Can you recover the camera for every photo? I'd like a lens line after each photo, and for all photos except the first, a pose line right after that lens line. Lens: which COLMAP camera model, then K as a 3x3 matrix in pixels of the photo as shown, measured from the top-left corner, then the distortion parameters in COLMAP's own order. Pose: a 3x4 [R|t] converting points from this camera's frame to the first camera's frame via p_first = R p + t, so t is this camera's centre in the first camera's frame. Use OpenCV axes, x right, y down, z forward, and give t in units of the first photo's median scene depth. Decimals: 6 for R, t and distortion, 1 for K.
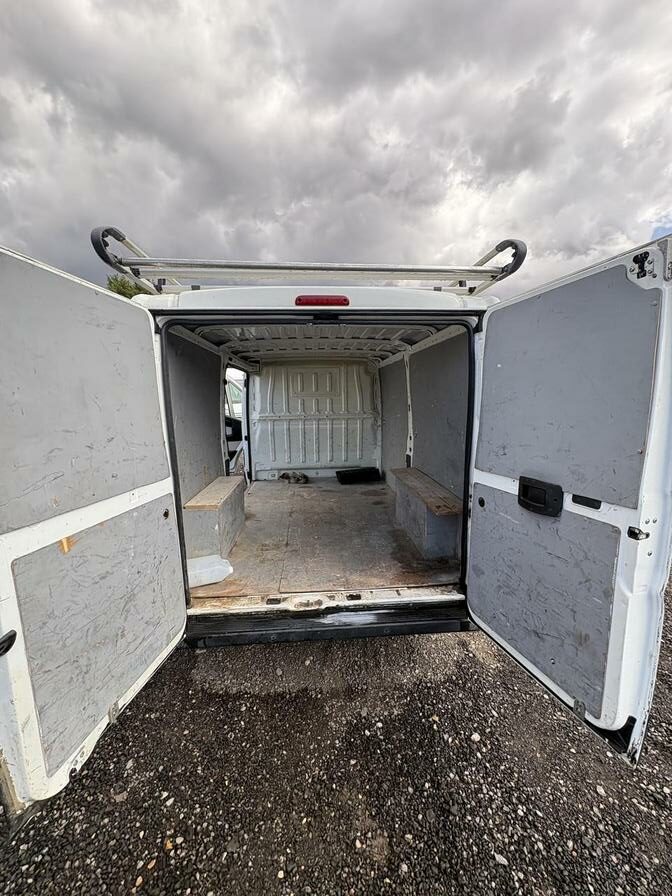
lens RADIAL K [[345.7, 0, 336.0], [0, 345.7, 448.0], [0, 0, 1]] dist [-0.001558, -0.000240]
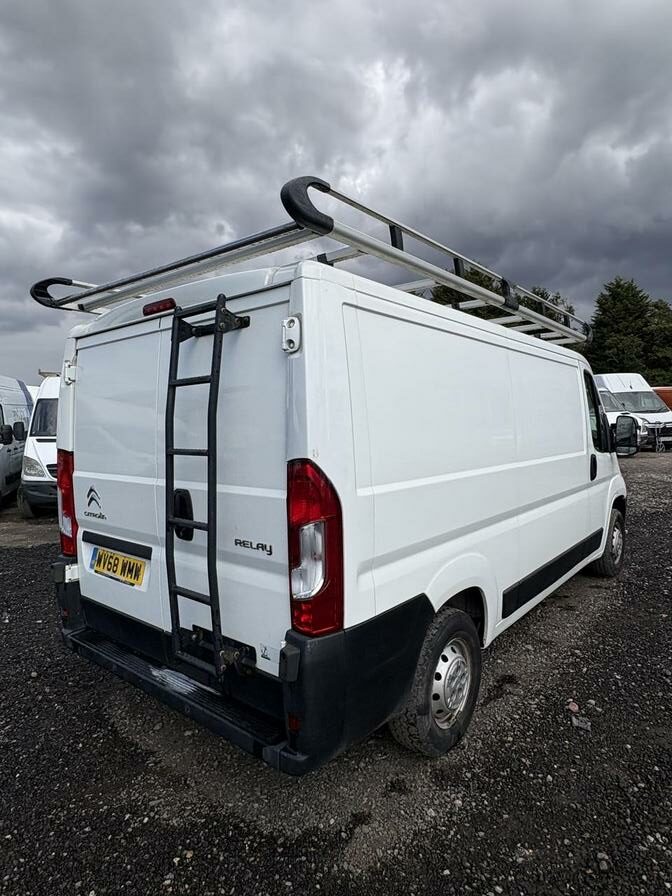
lens RADIAL K [[521.6, 0, 338.6], [0, 521.6, 436.4], [0, 0, 1]] dist [0.000560, 0.001499]
pose [[0.734051, 0.024348, -0.678658, 1.173671], [-0.087164, 0.994469, -0.058601, -0.040252], [0.673477, 0.102170, 0.732113, 0.312675]]
